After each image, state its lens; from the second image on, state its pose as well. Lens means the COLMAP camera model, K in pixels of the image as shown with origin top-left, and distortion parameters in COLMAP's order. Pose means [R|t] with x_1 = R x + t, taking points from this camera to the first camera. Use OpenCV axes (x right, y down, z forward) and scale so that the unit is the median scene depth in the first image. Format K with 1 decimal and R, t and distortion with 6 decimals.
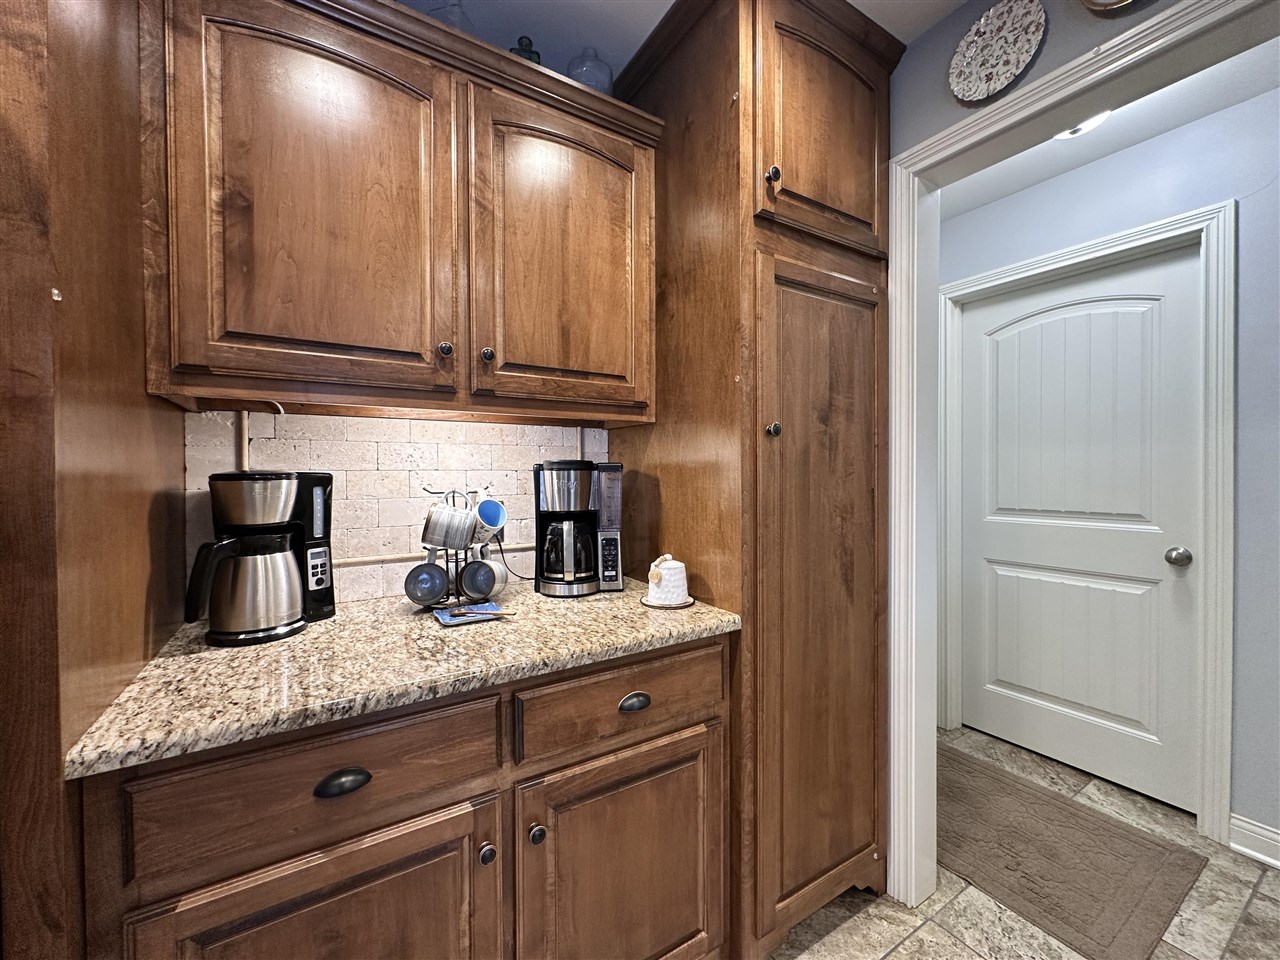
lens RADIAL K [[508.9, 0, 640.2], [0, 508.9, 476.3], [0, 0, 1]] dist [-0.003646, 0.000794]
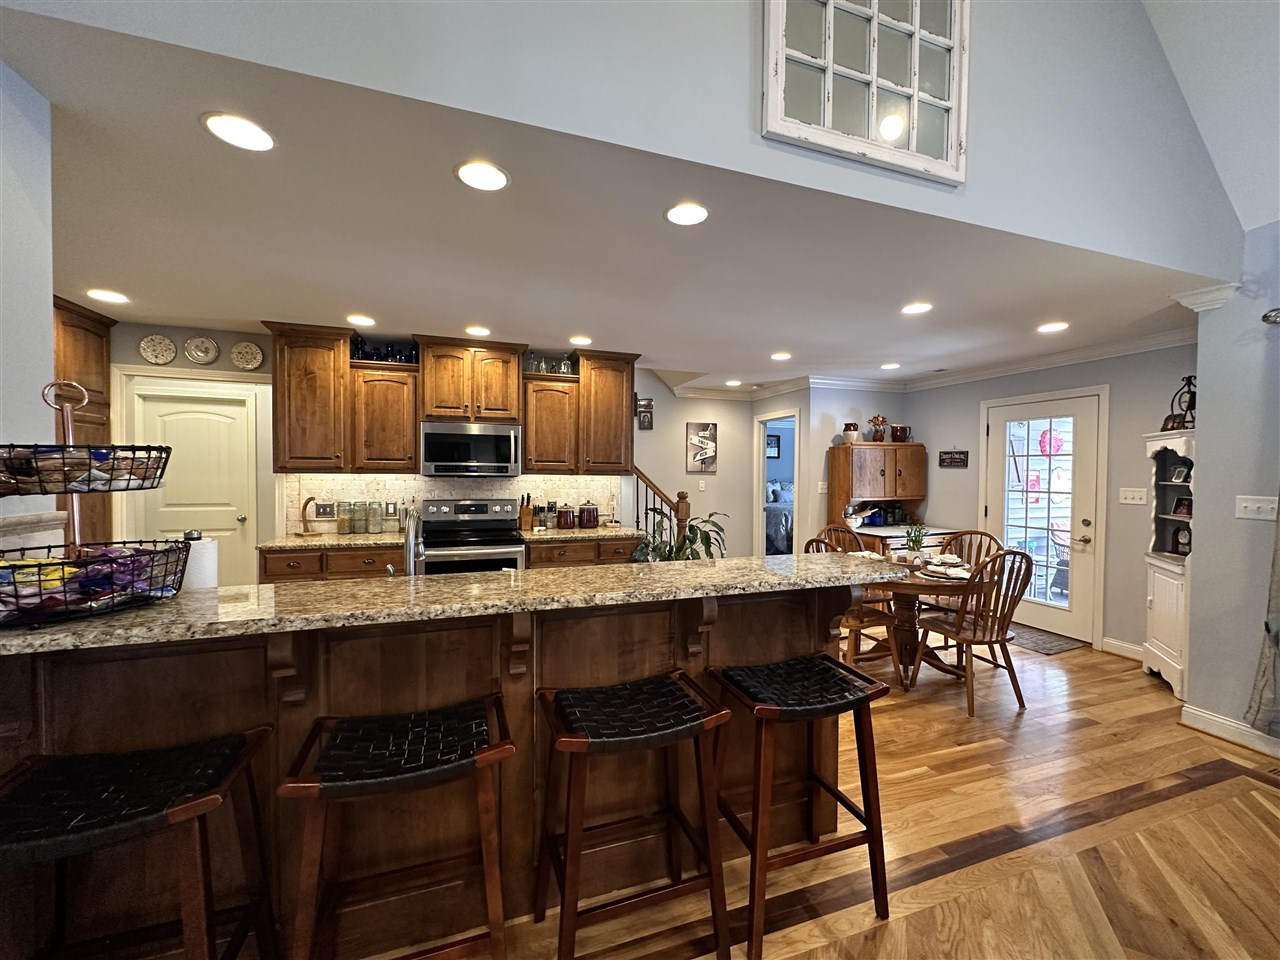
lens RADIAL K [[508.9, 0, 640.9], [0, 508.9, 480.4], [0, 0, 1]] dist [-0.003646, 0.000794]
pose [[0.227505, -0.008661, 0.973738, -1.045846], [0.012703, 0.999902, 0.005925, -0.028160], [-0.973694, 0.011022, 0.227592, -1.631277]]
